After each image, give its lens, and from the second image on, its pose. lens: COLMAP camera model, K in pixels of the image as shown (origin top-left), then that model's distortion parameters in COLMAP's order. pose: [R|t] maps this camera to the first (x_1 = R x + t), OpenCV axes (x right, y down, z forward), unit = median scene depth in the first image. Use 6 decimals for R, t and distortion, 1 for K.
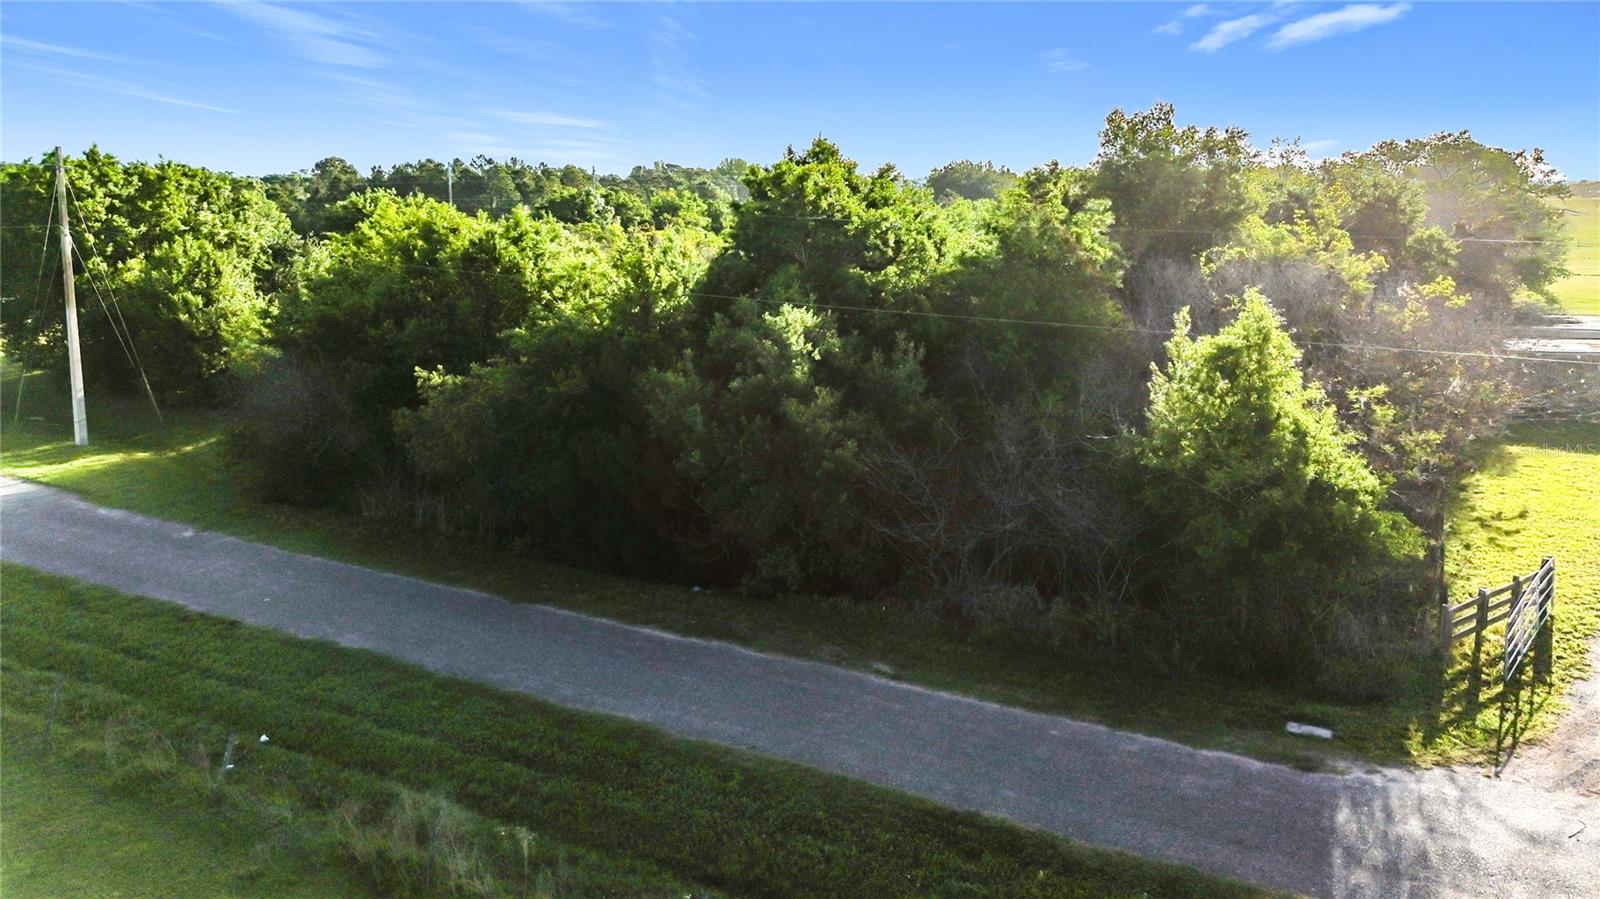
lens RADIAL K [[1148.7, 0, 805.2], [0, 1148.7, 393.9], [0, 0, 1]] dist [0.073335, -0.077140]
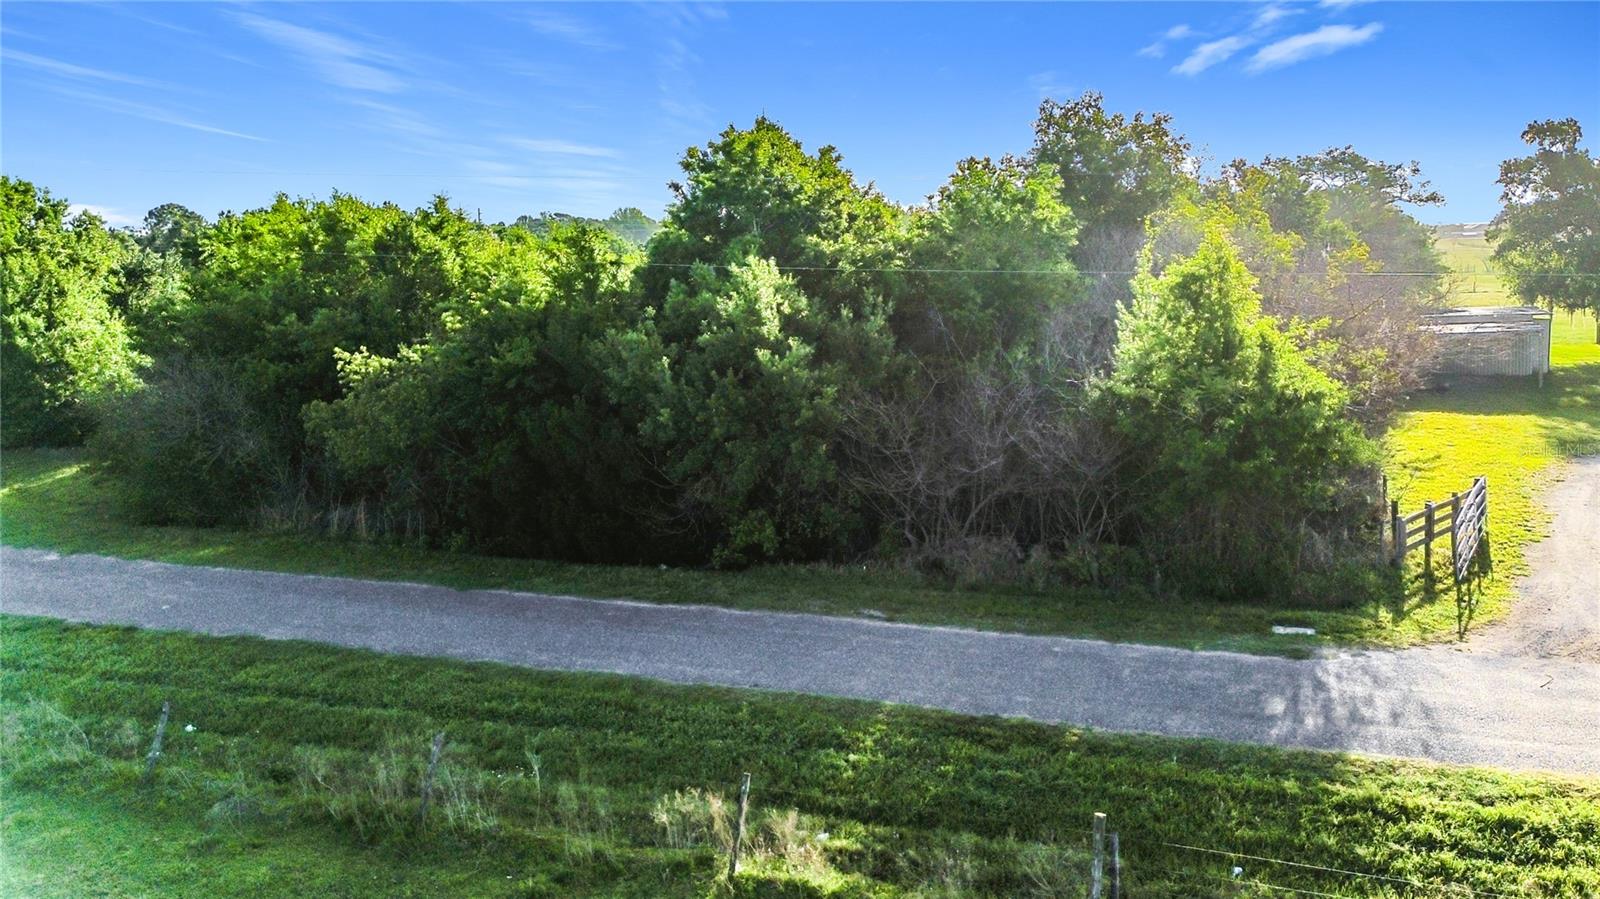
lens RADIAL K [[1217.0, 0, 858.9], [0, 1217.0, 448.3], [0, 0, 1]] dist [0.091857, -0.101112]
pose [[0.985620, -0.033588, 0.165604, -0.103023], [0.045639, 0.996537, -0.069511, 0.156258], [-0.162696, 0.076069, 0.983740, -0.019343]]
